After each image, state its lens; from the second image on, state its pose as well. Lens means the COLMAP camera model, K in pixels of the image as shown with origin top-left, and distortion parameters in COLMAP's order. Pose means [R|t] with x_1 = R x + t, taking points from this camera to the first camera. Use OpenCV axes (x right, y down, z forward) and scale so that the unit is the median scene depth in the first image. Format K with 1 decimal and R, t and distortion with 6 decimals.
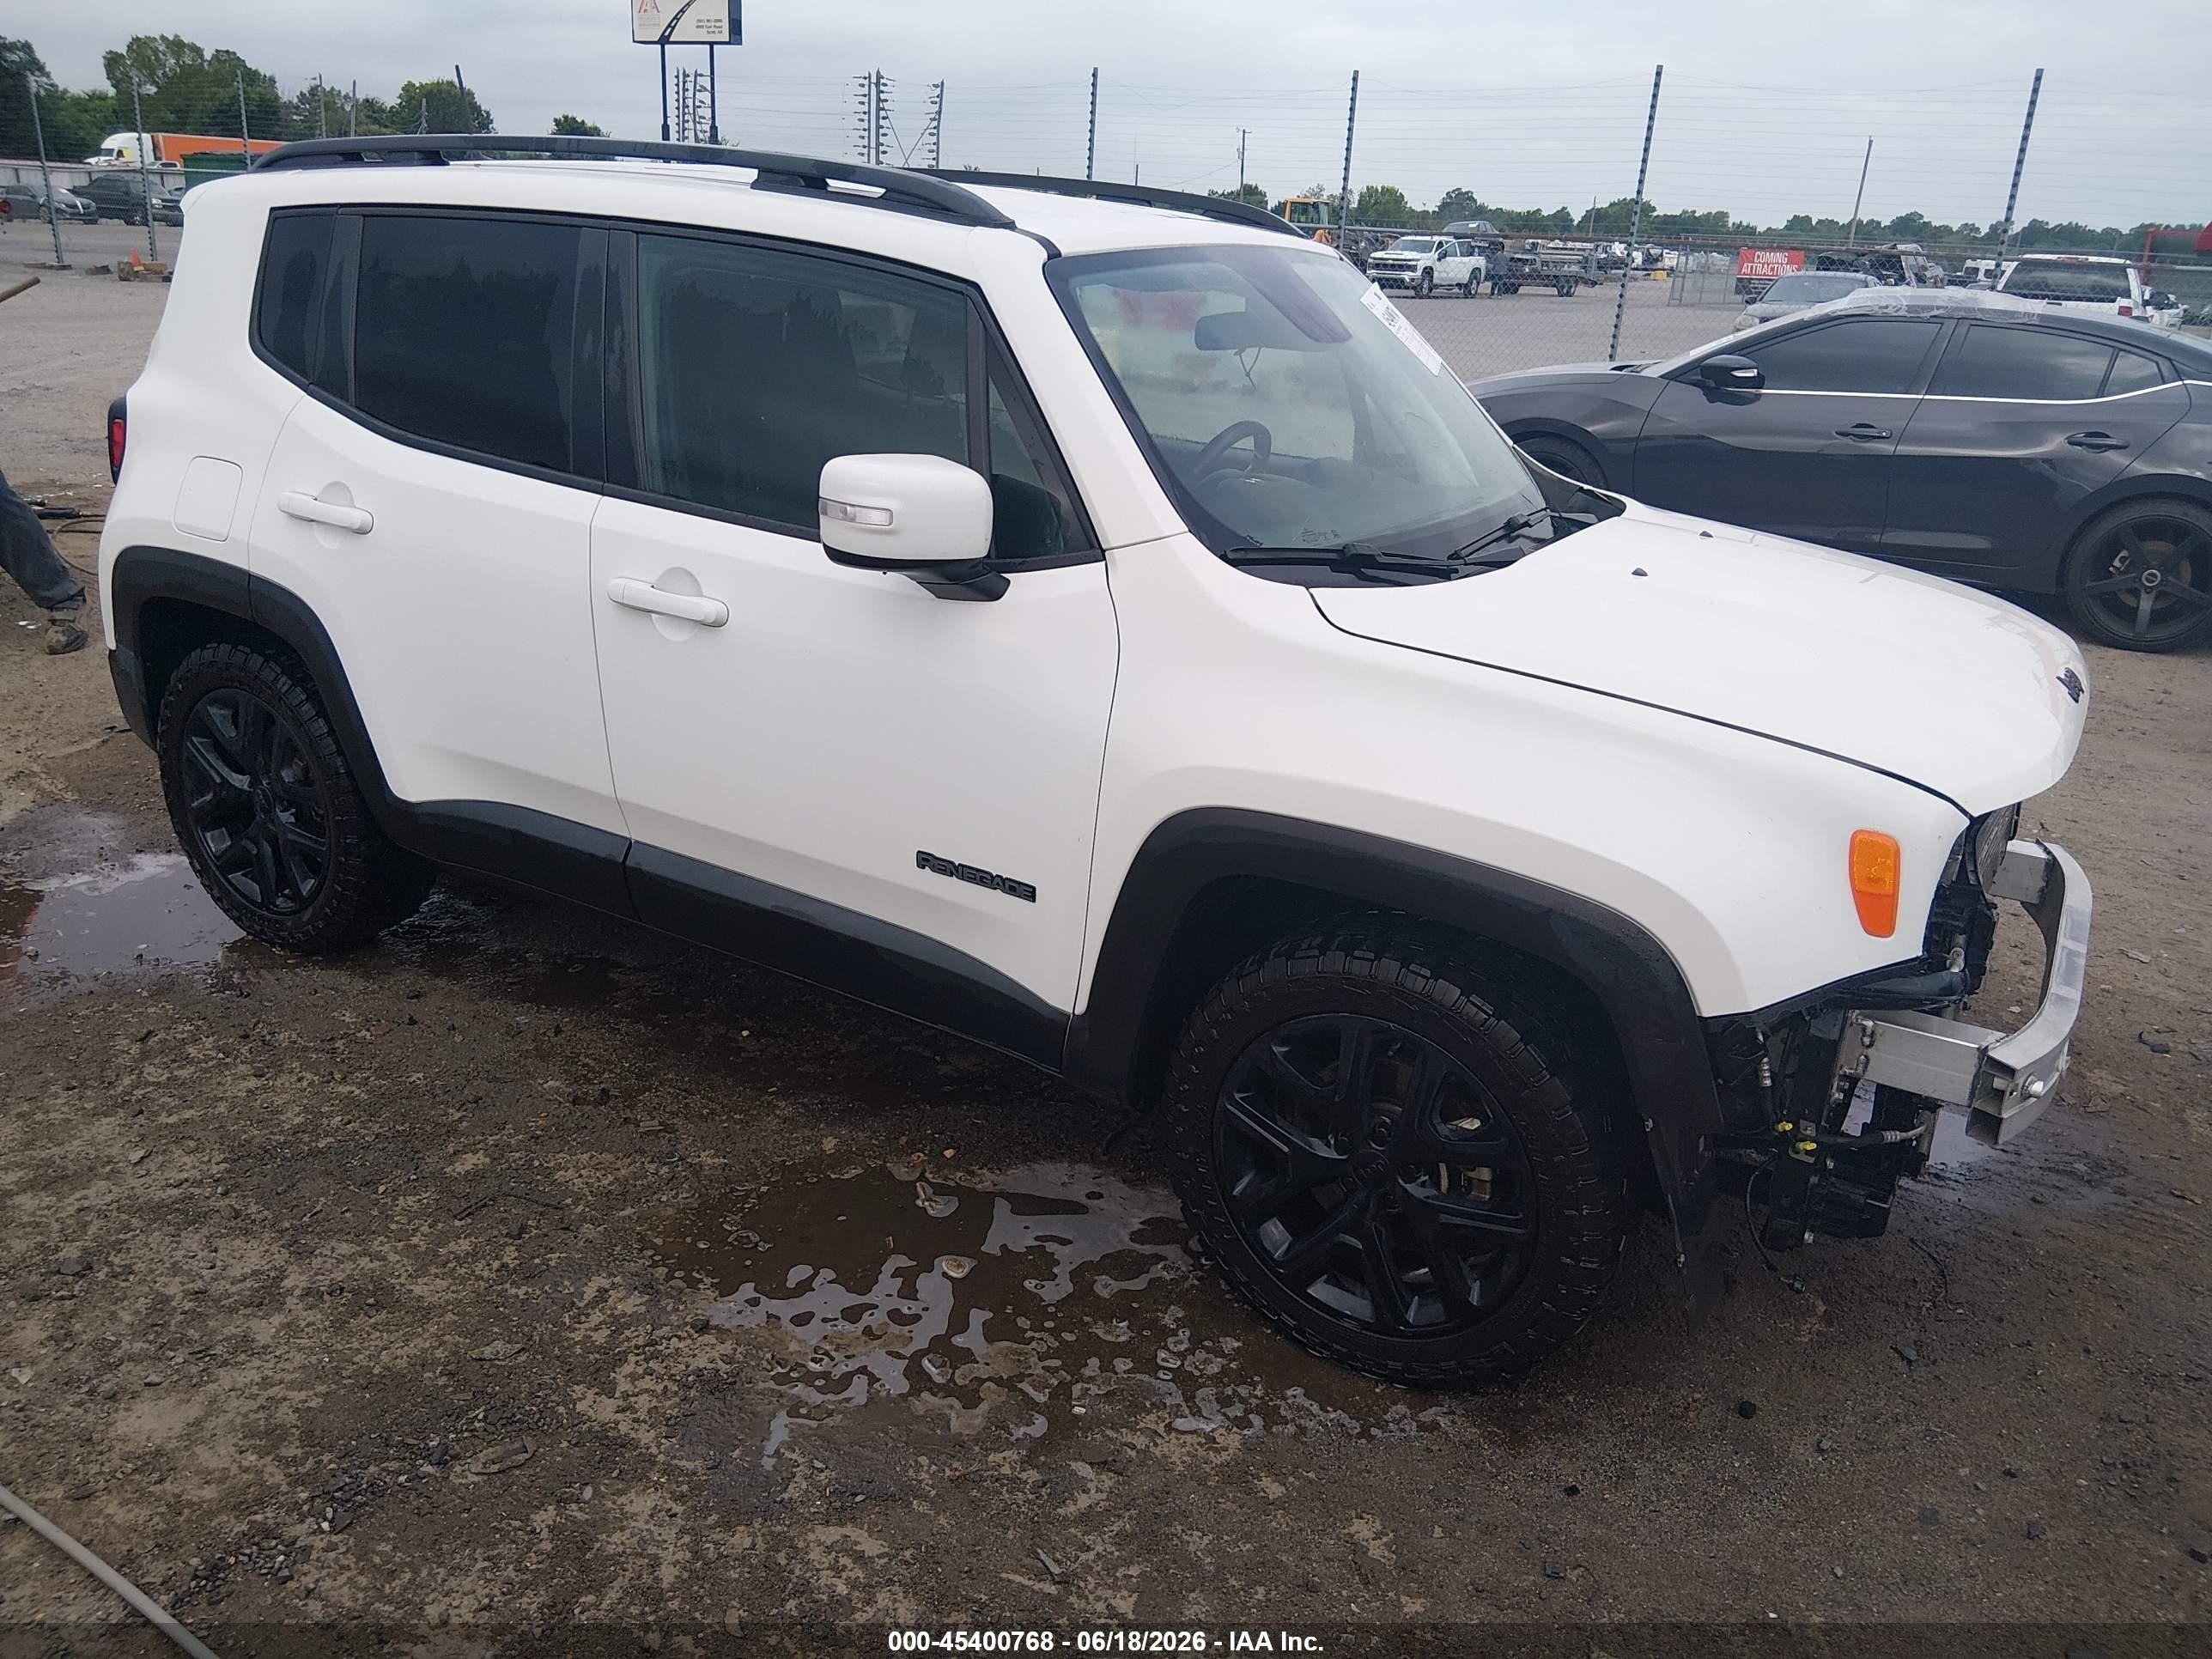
lens RADIAL K [[1642.1, 0, 1106.0], [0, 1642.1, 829.5], [0, 0, 1]] dist [-0.005229, -0.000725]
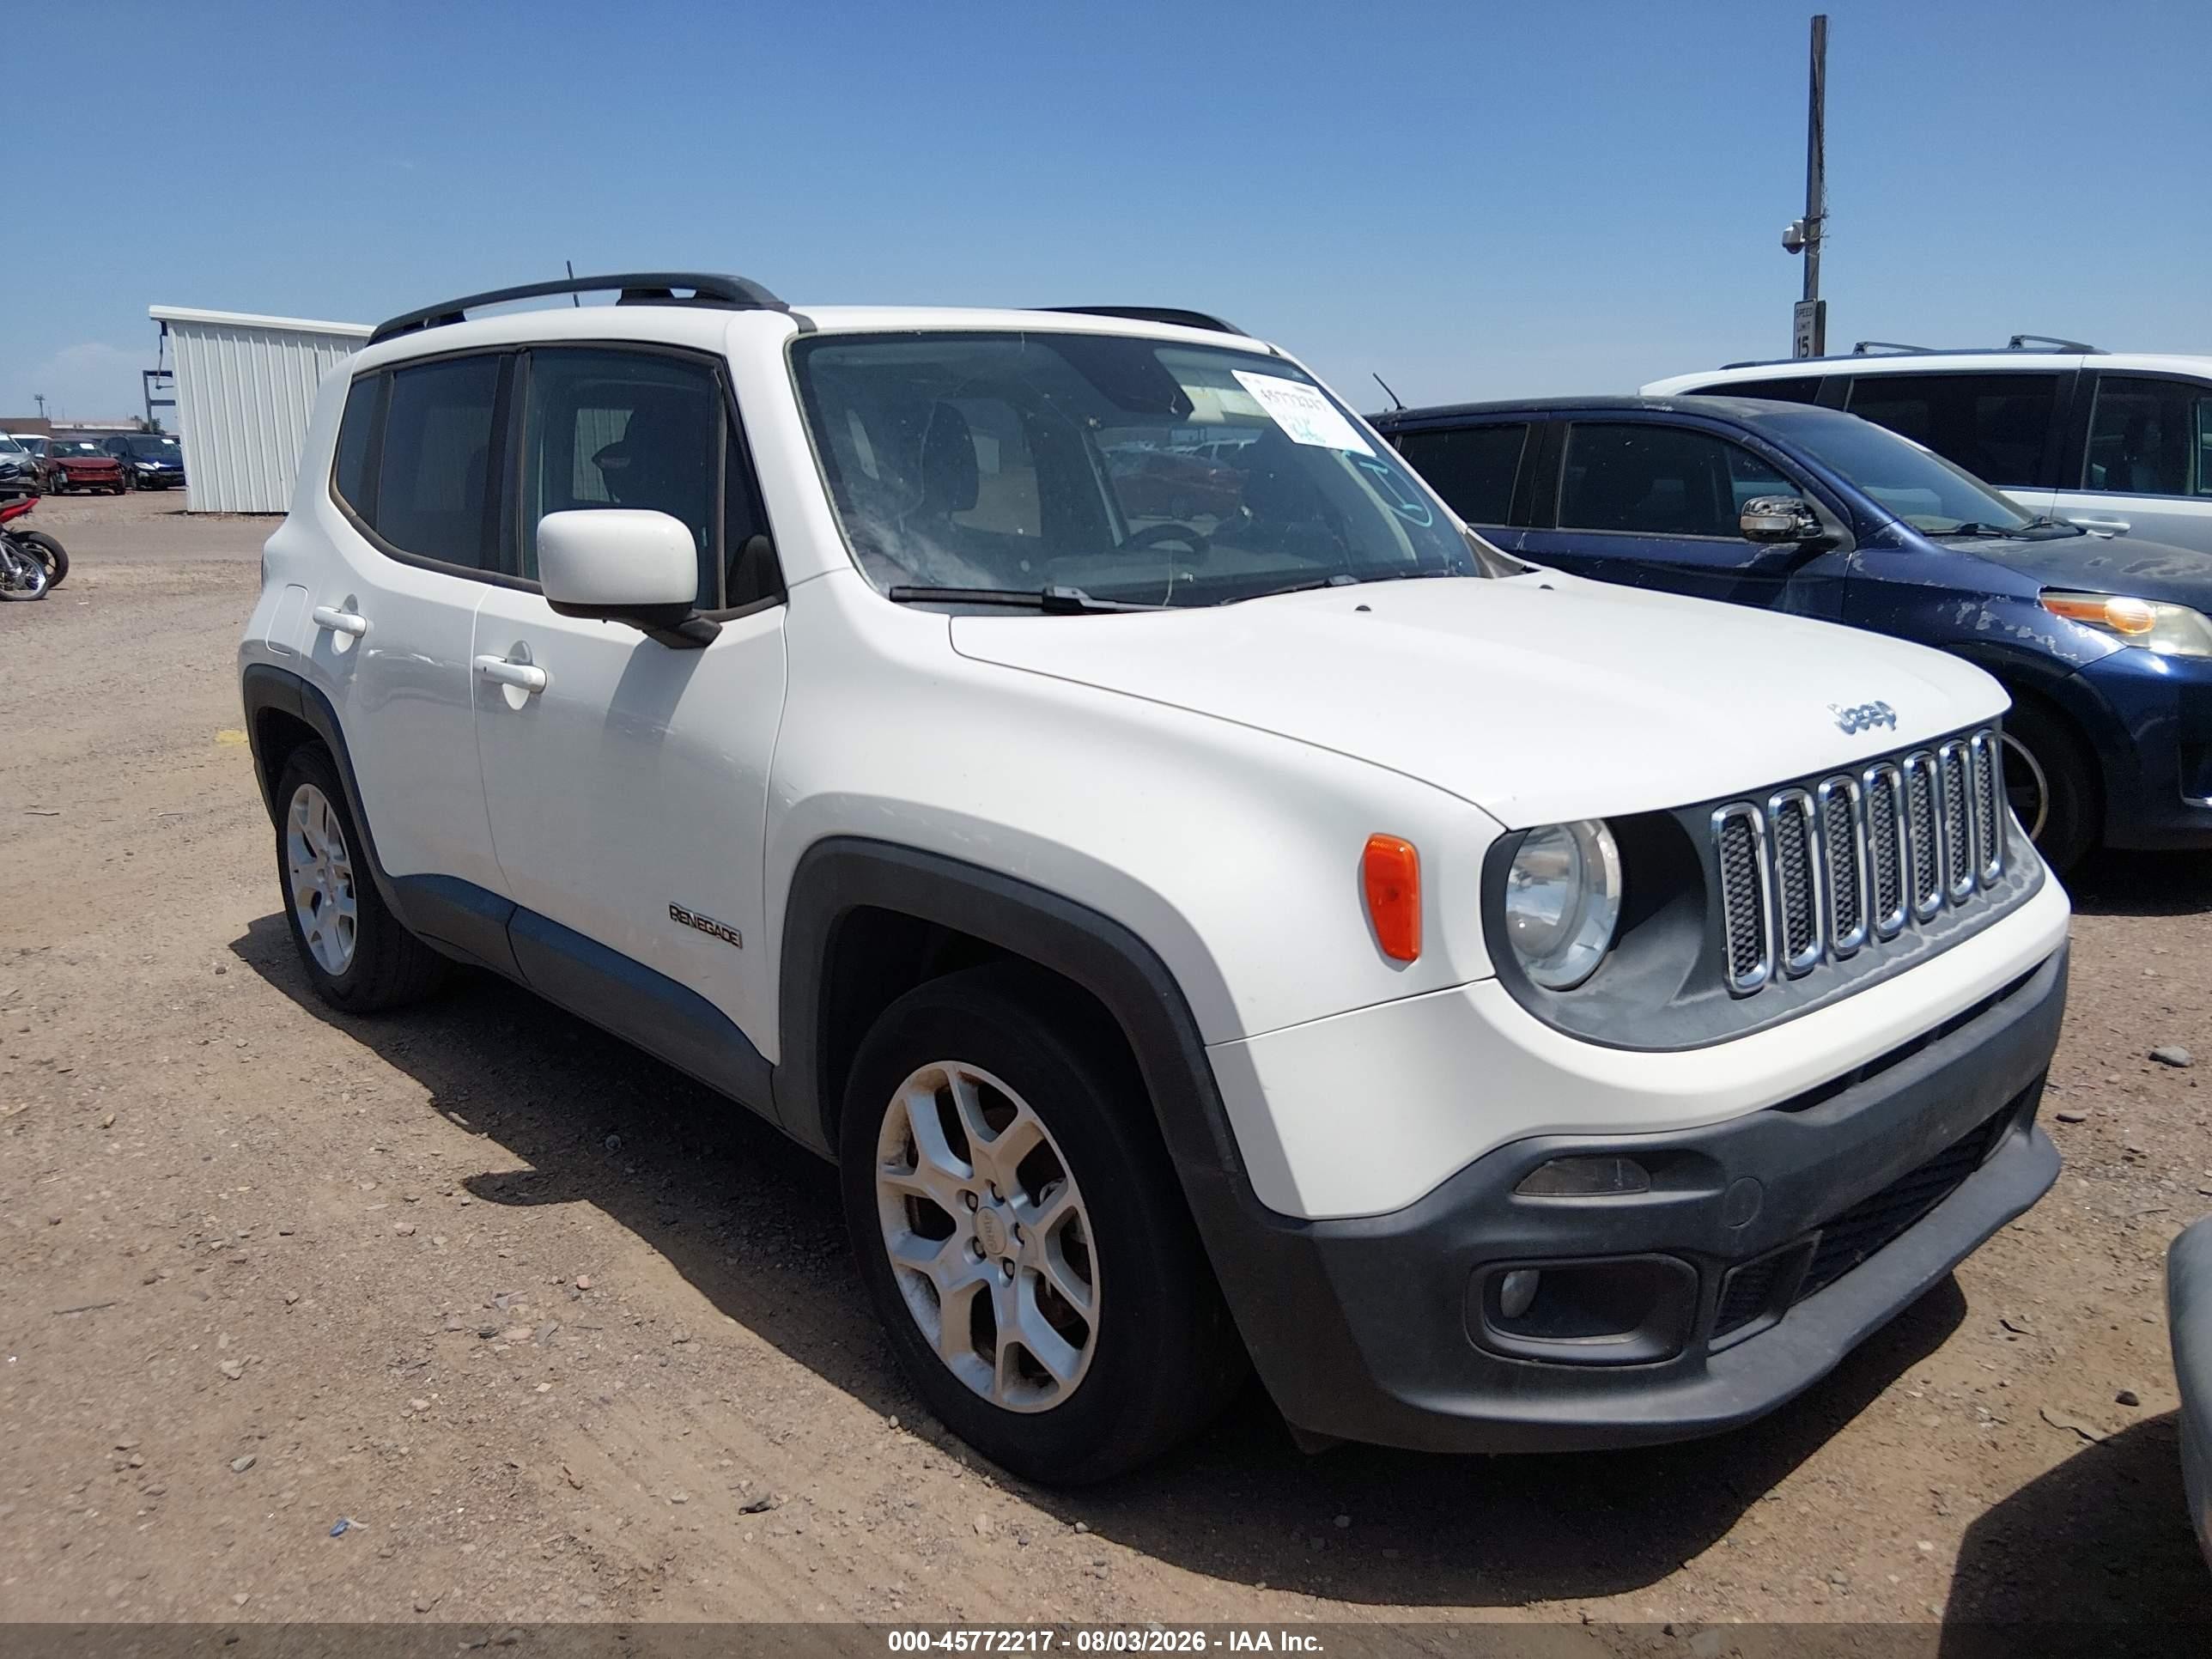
lens RADIAL K [[1642.1, 0, 1106.0], [0, 1642.1, 829.5], [0, 0, 1]] dist [-0.005229, -0.000725]
pose [[0.960054, 0.010948, -0.279601, 0.454371], [-0.050930, 0.989380, -0.136135, 0.099279], [0.275142, 0.144937, 0.950416, 0.107645]]
